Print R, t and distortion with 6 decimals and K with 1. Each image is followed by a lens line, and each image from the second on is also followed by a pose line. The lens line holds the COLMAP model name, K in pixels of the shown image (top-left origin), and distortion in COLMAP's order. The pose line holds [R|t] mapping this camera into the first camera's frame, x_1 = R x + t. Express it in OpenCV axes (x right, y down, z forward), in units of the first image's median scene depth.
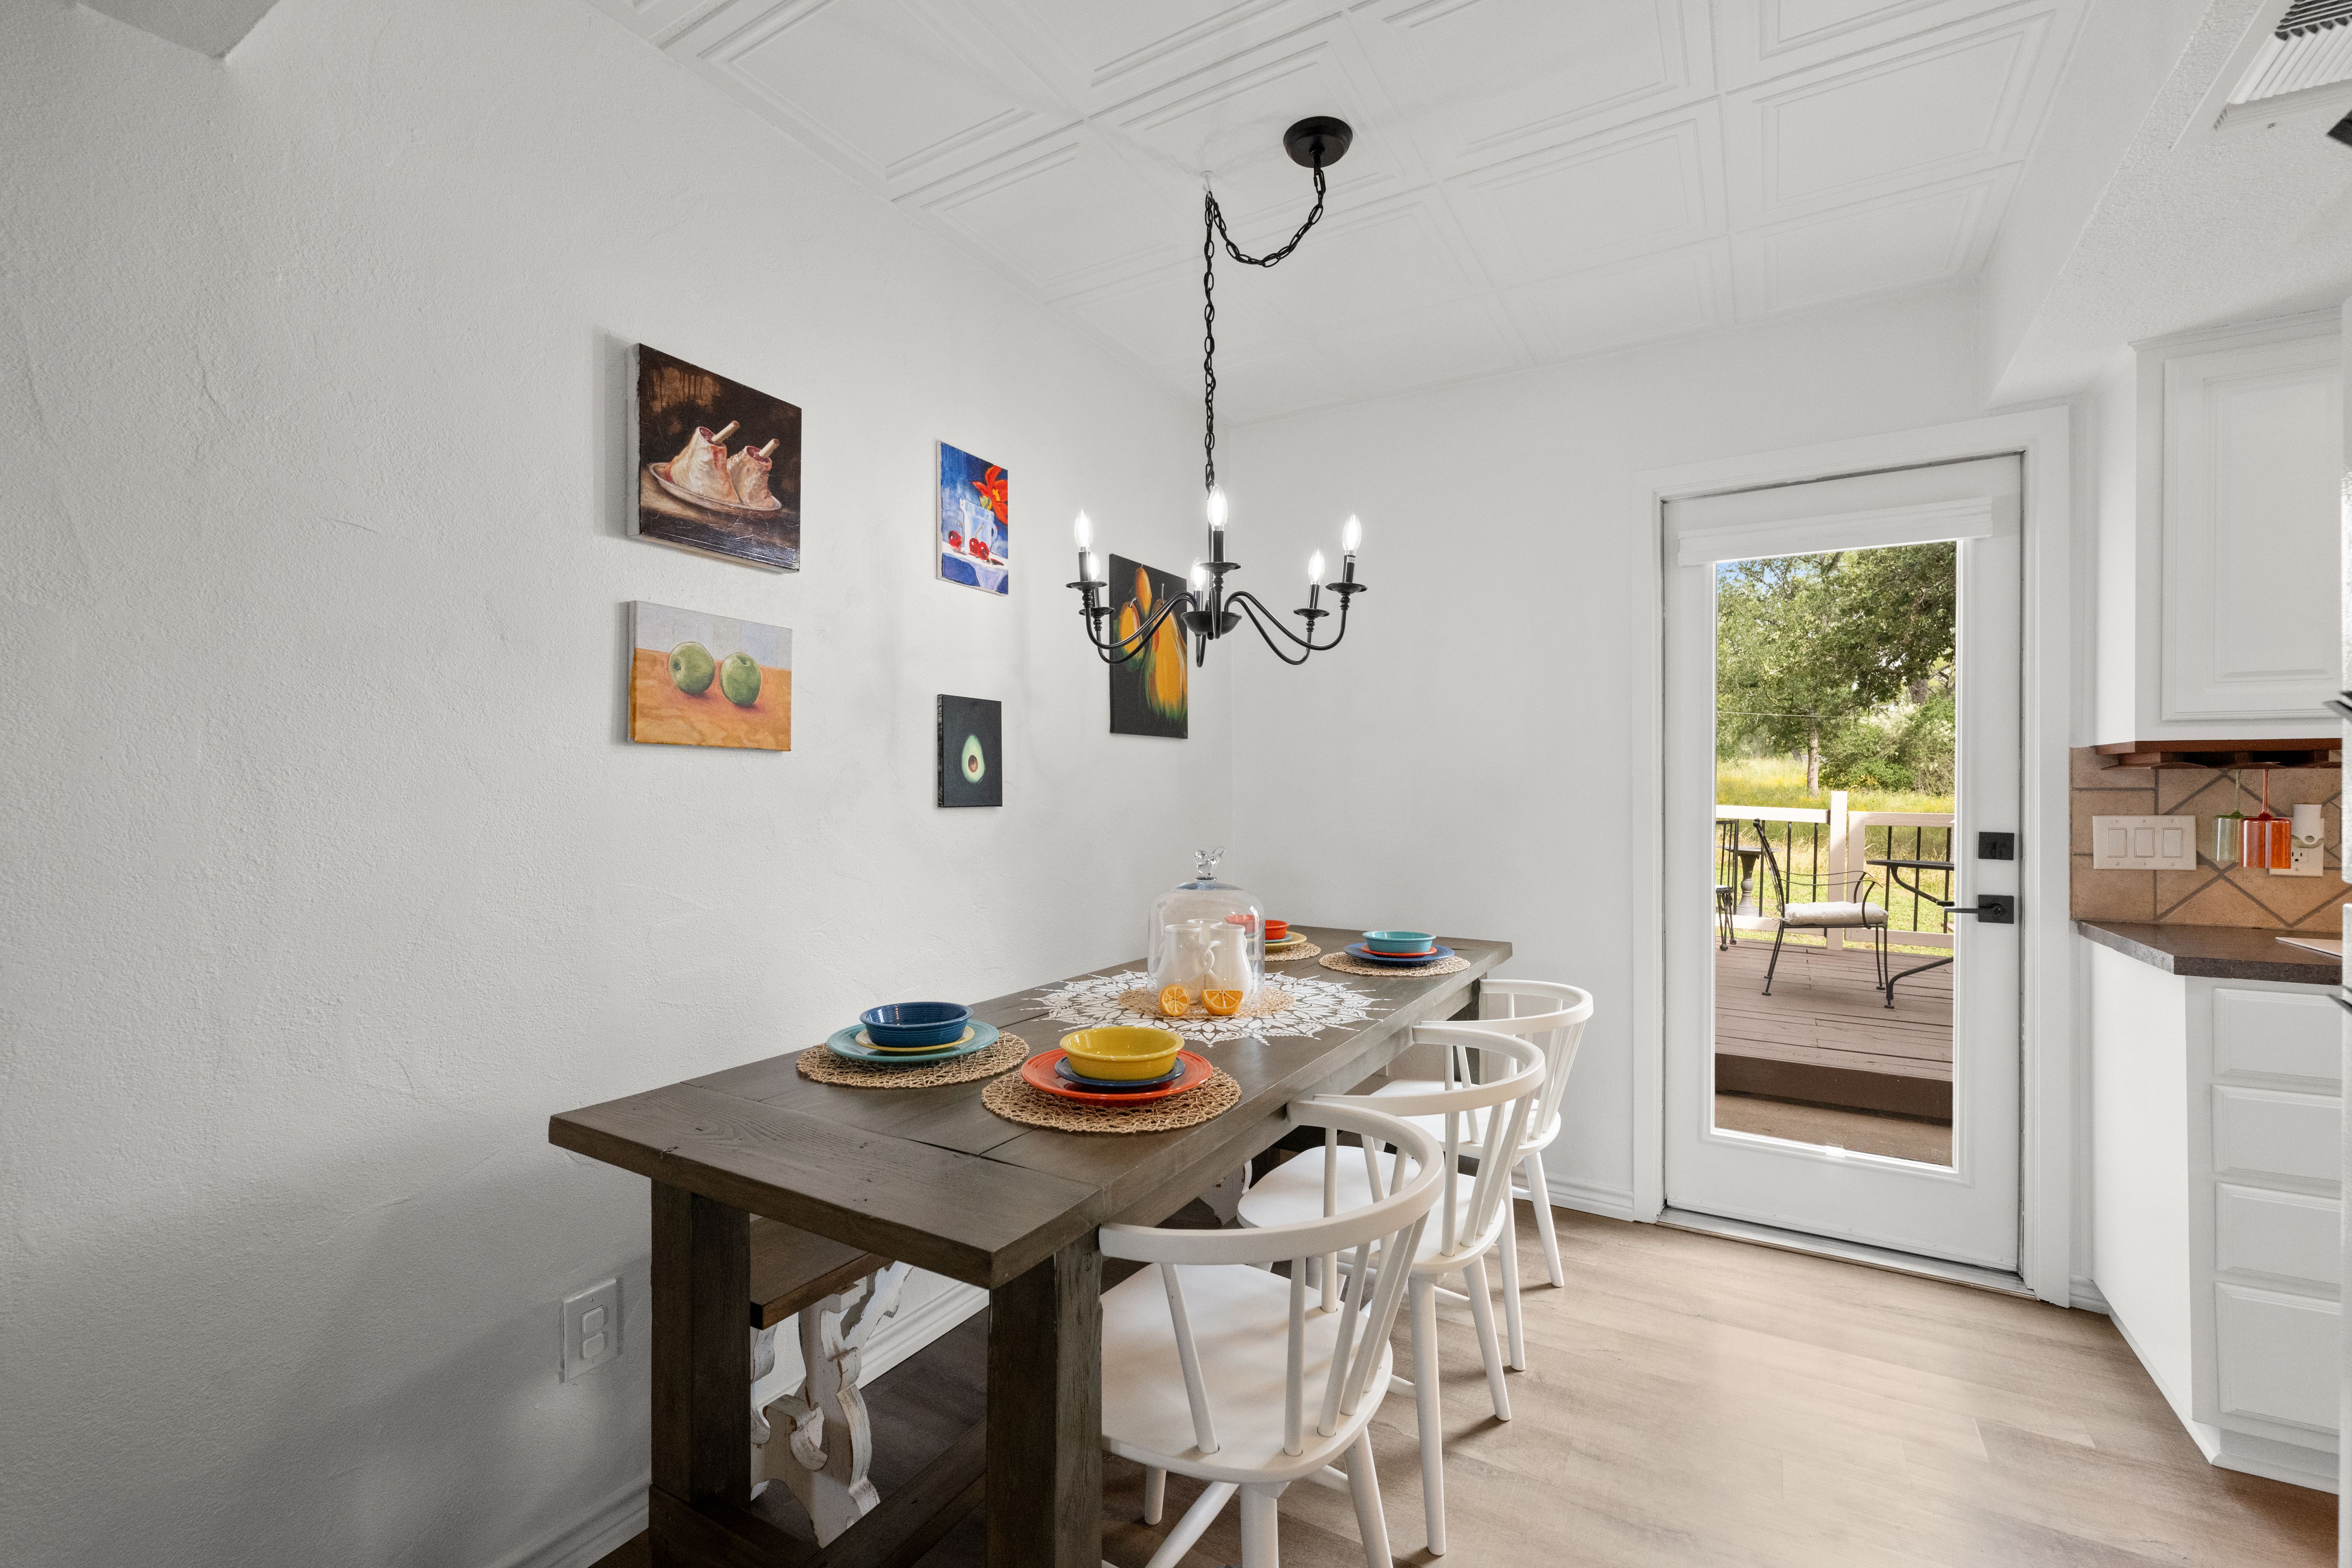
lens RADIAL K [[997.1, 0, 1182.7], [0, 997.1, 787.4], [0, 0, 1]] dist [-0.004113, -0.000560]
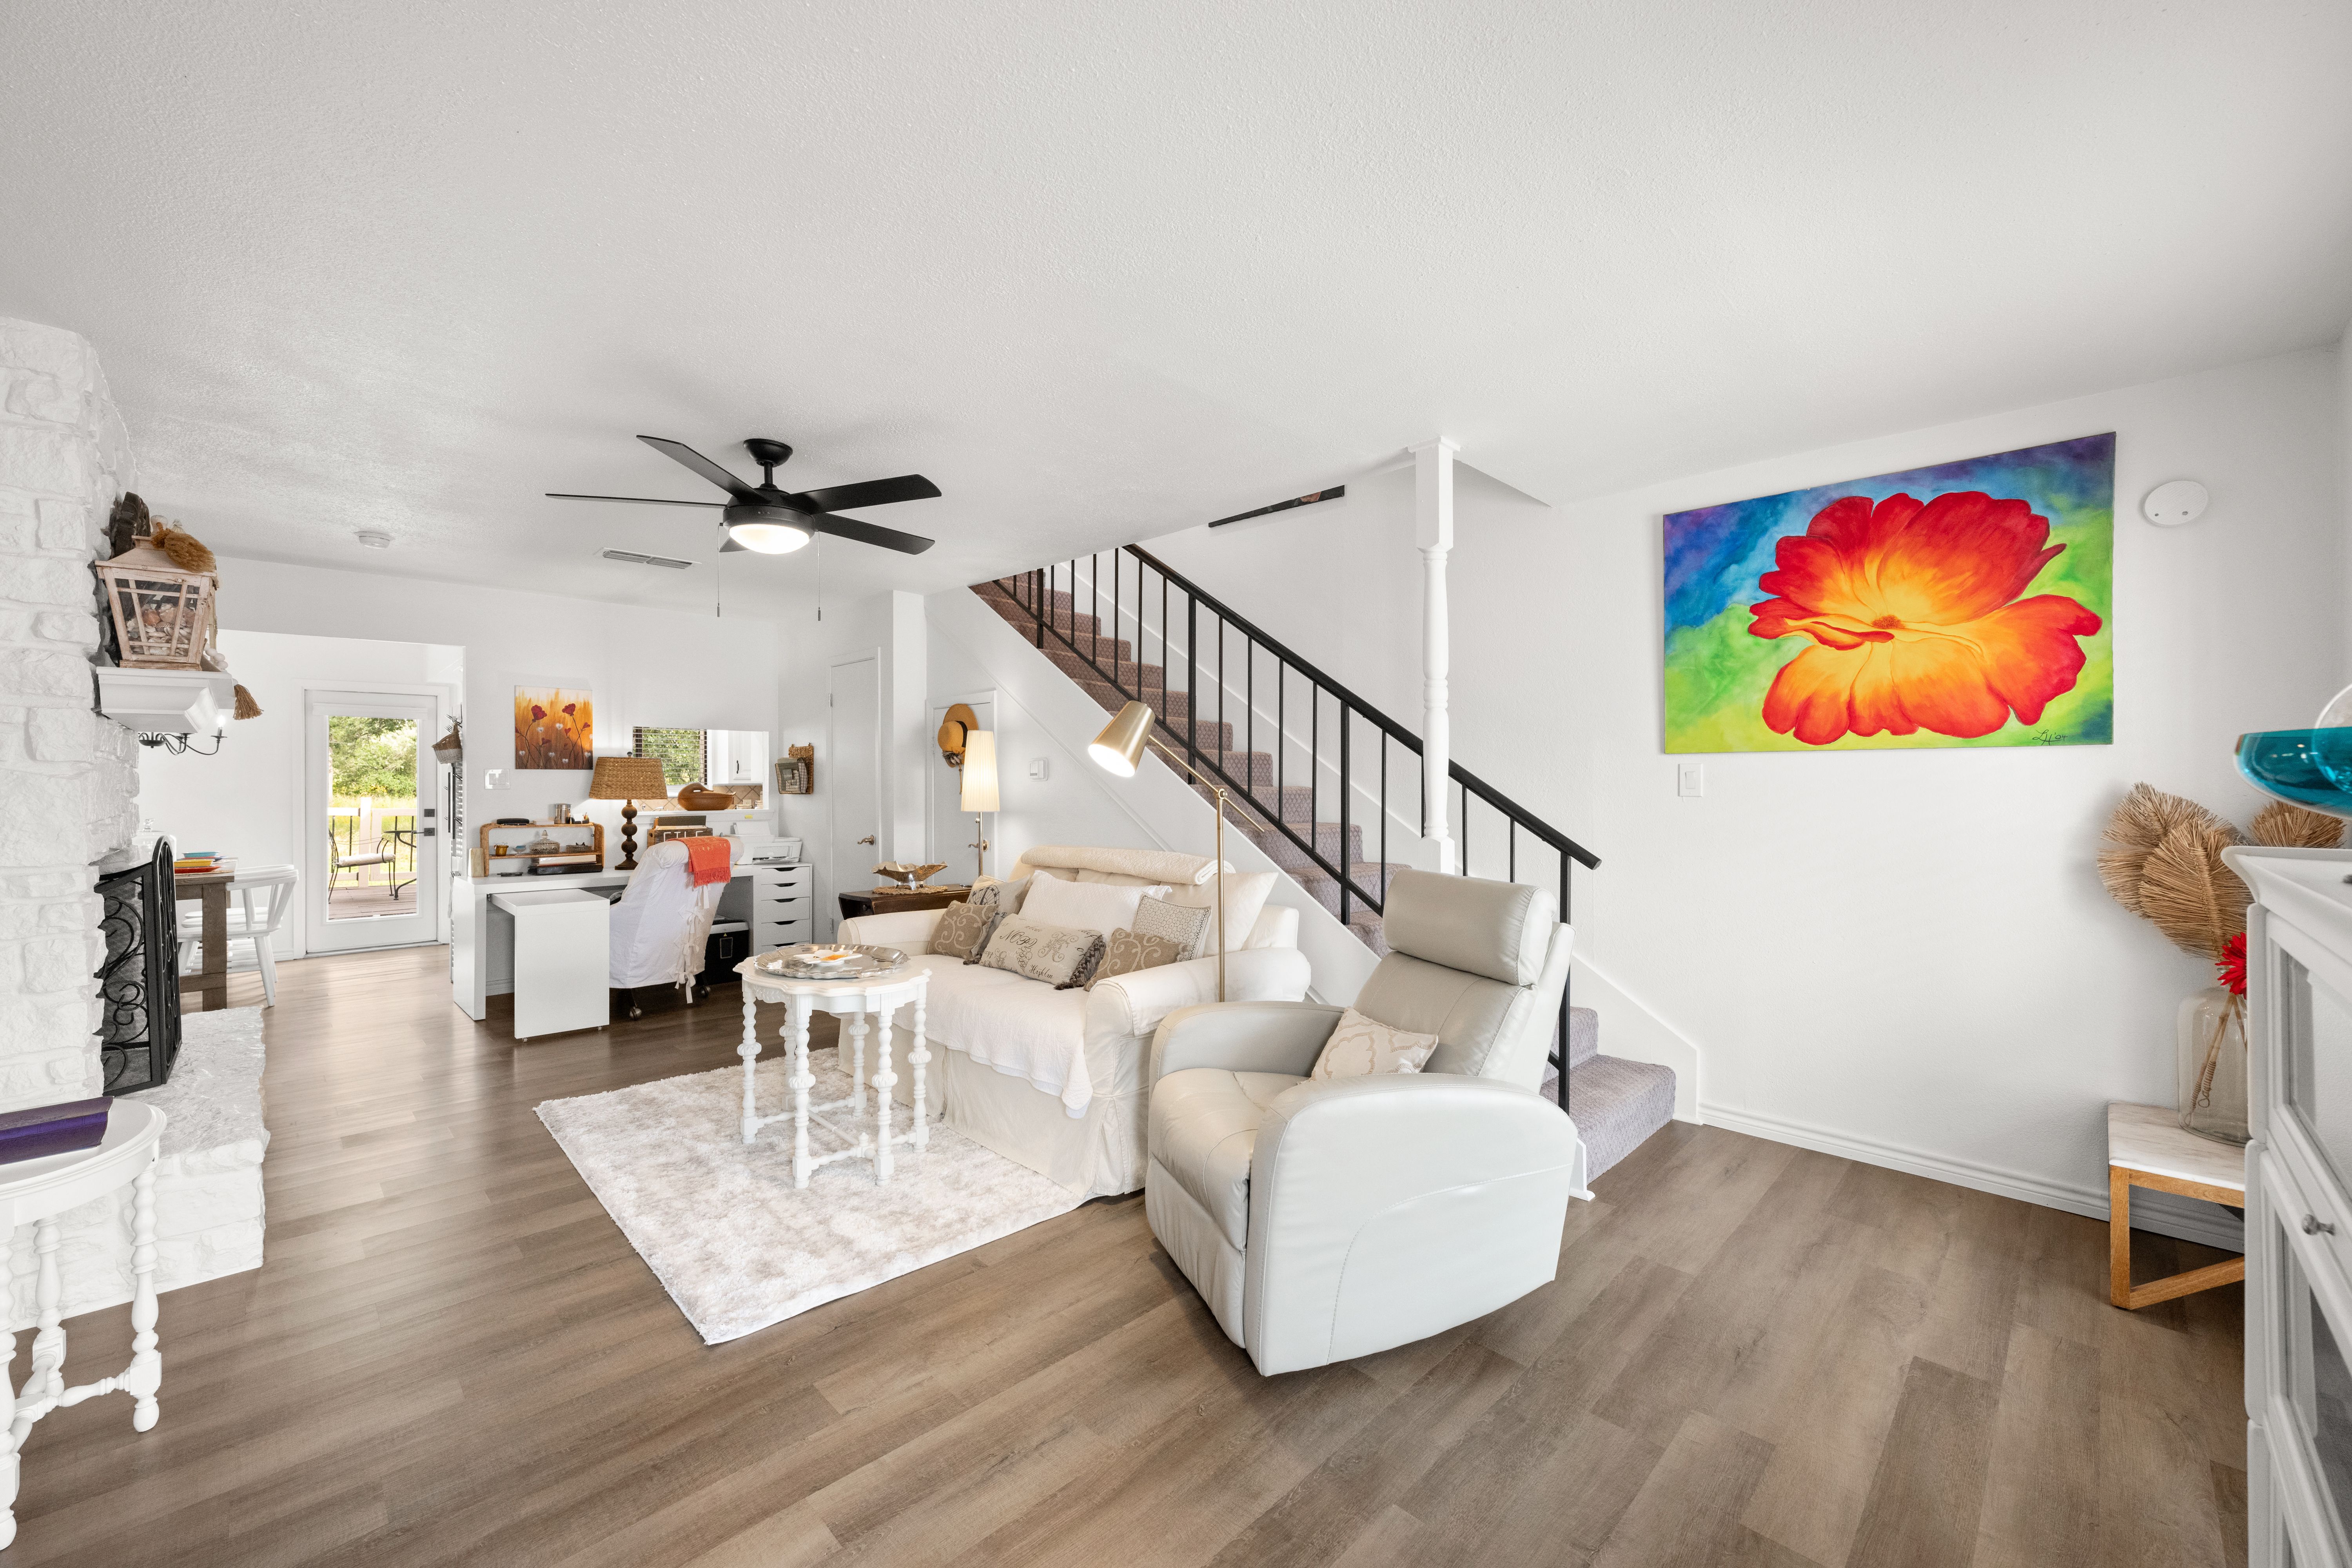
lens RADIAL K [[932.3, 0, 1175.9], [0, 932.3, 783.5], [0, 0, 1]] dist [-0.001411, 0.000810]
pose [[0.253830, 0.001363, 0.967248, -1.665075], [0.008827, 0.999954, -0.003726, -0.006097], [-0.967209, 0.009483, 0.253806, -2.348925]]
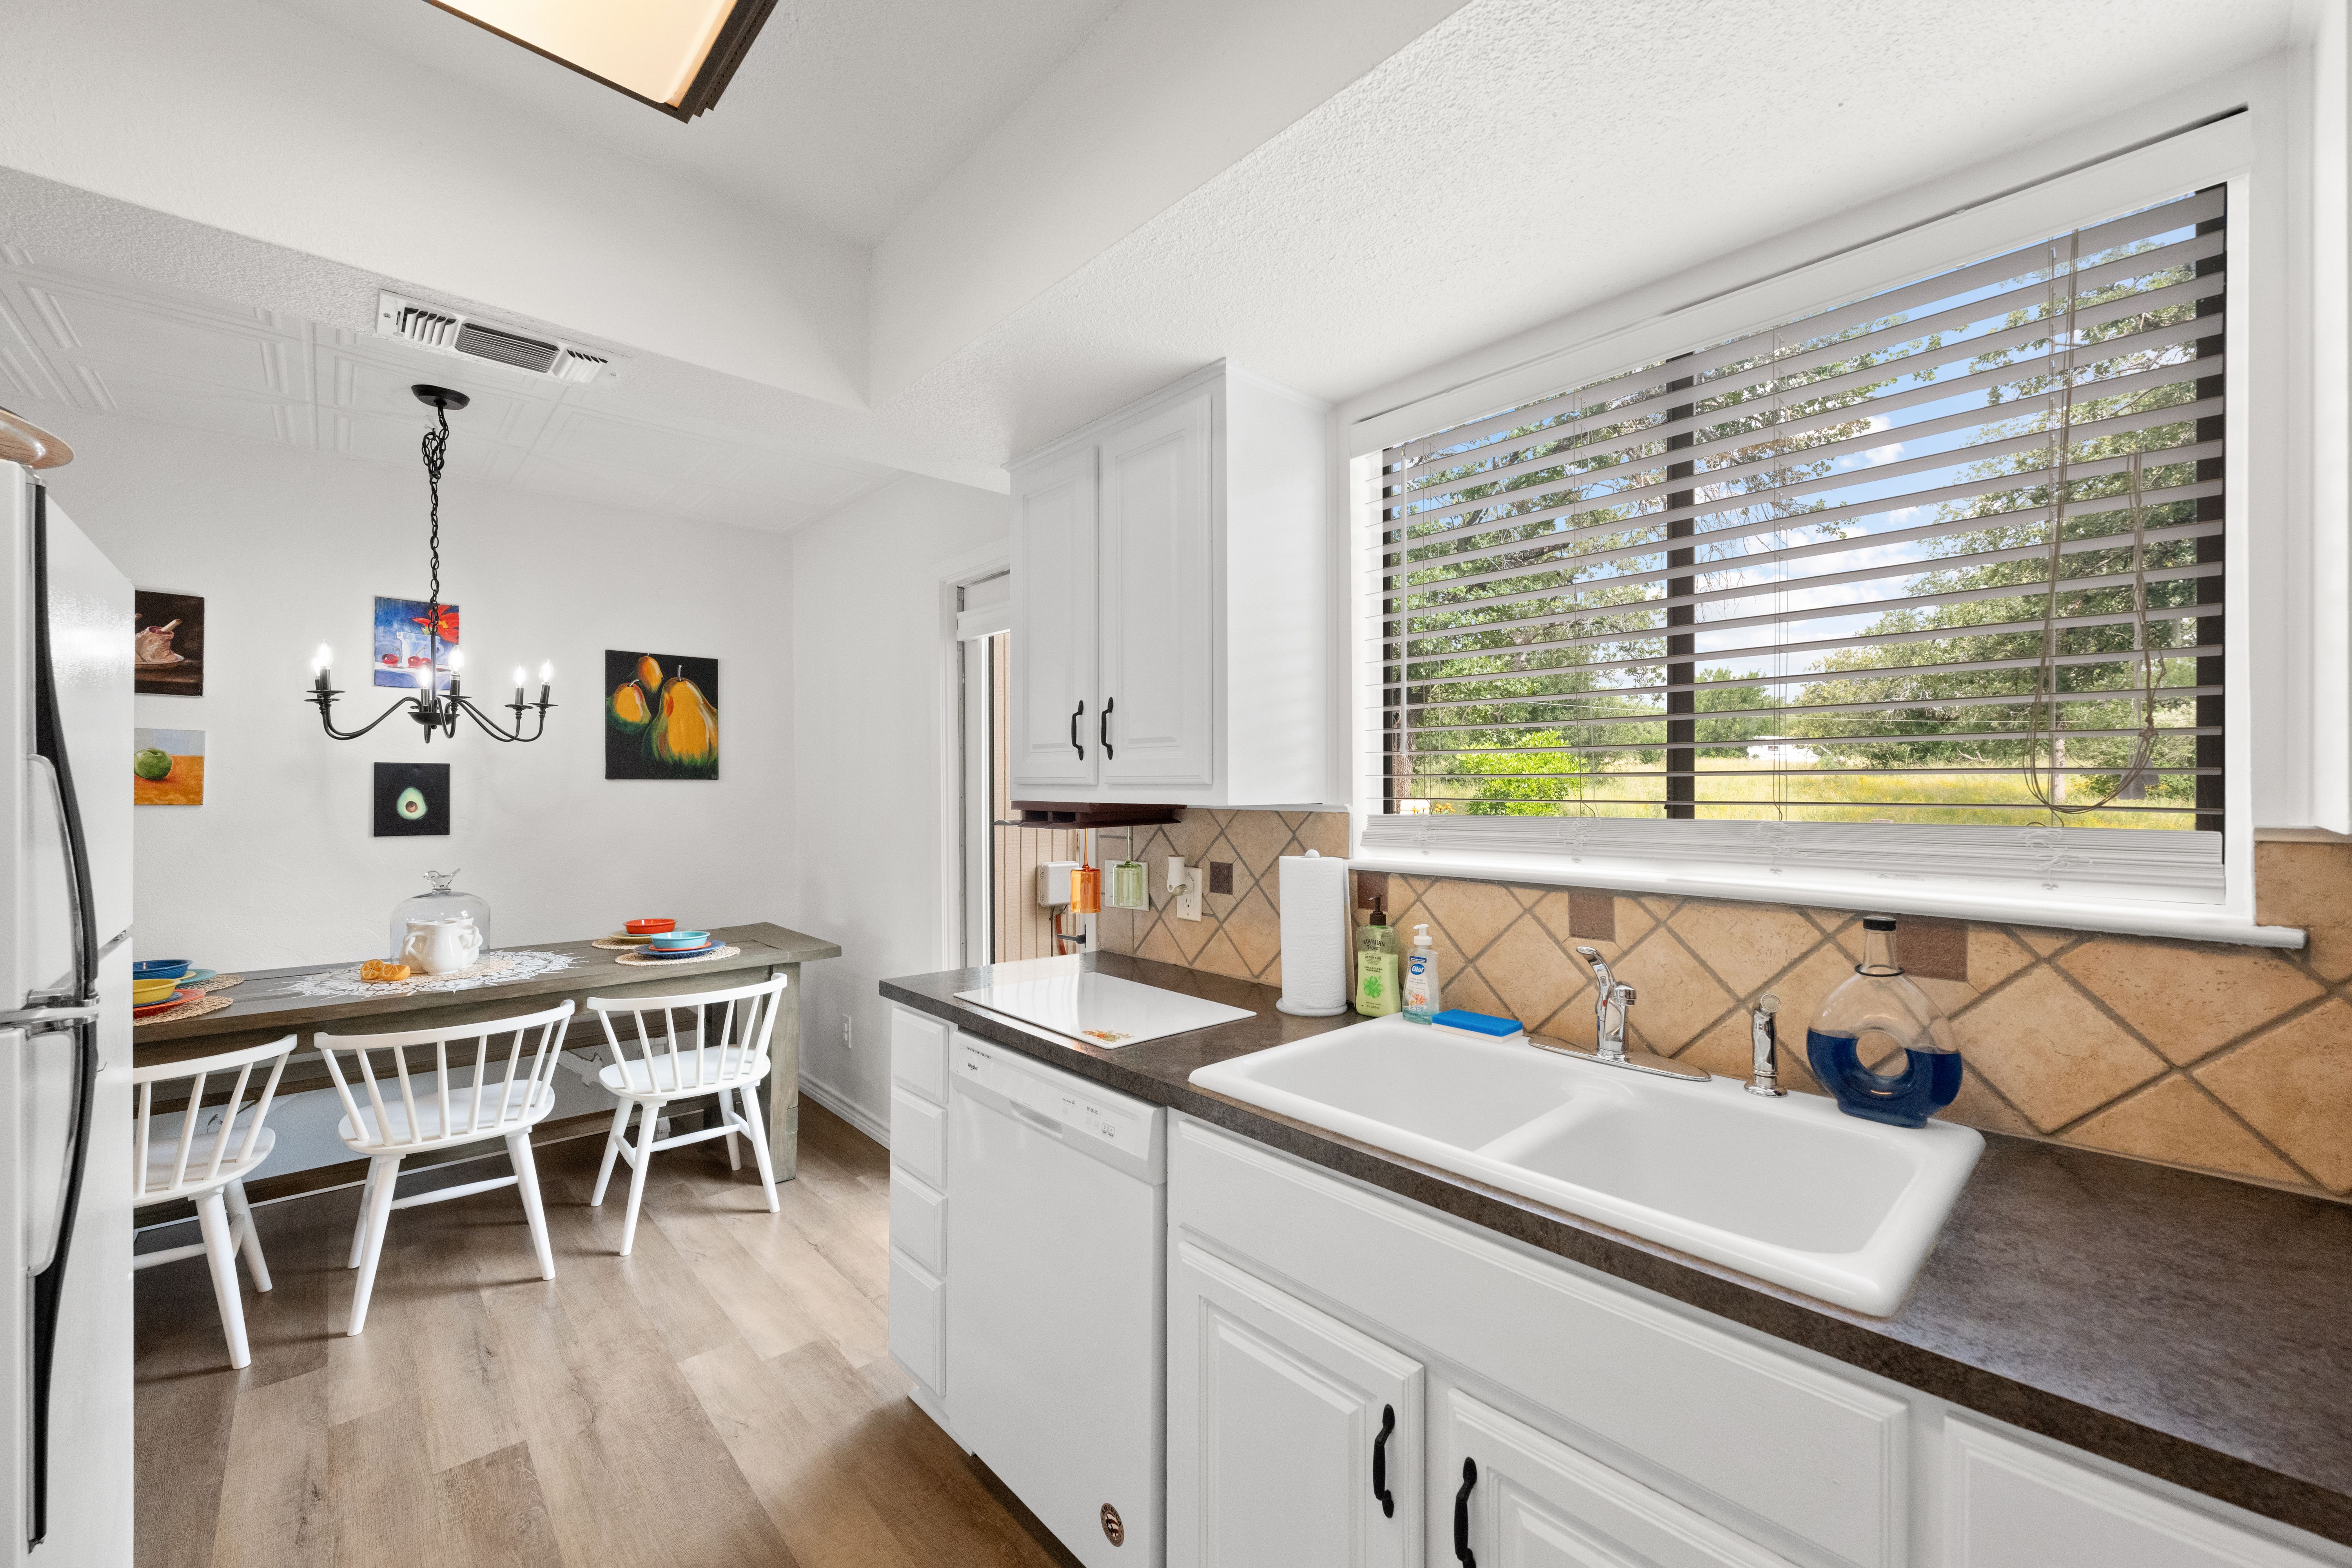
lens RADIAL K [[932.3, 0, 1180.3], [0, 932.3, 786.3], [0, 0, 1]] dist [-0.001411, 0.000810]
pose [[0.956552, 0.001304, -0.291560, 1.327333], [-0.001436, 0.999999, -0.000238, -0.056869], [0.291559, 0.000647, 0.956553, -0.004641]]
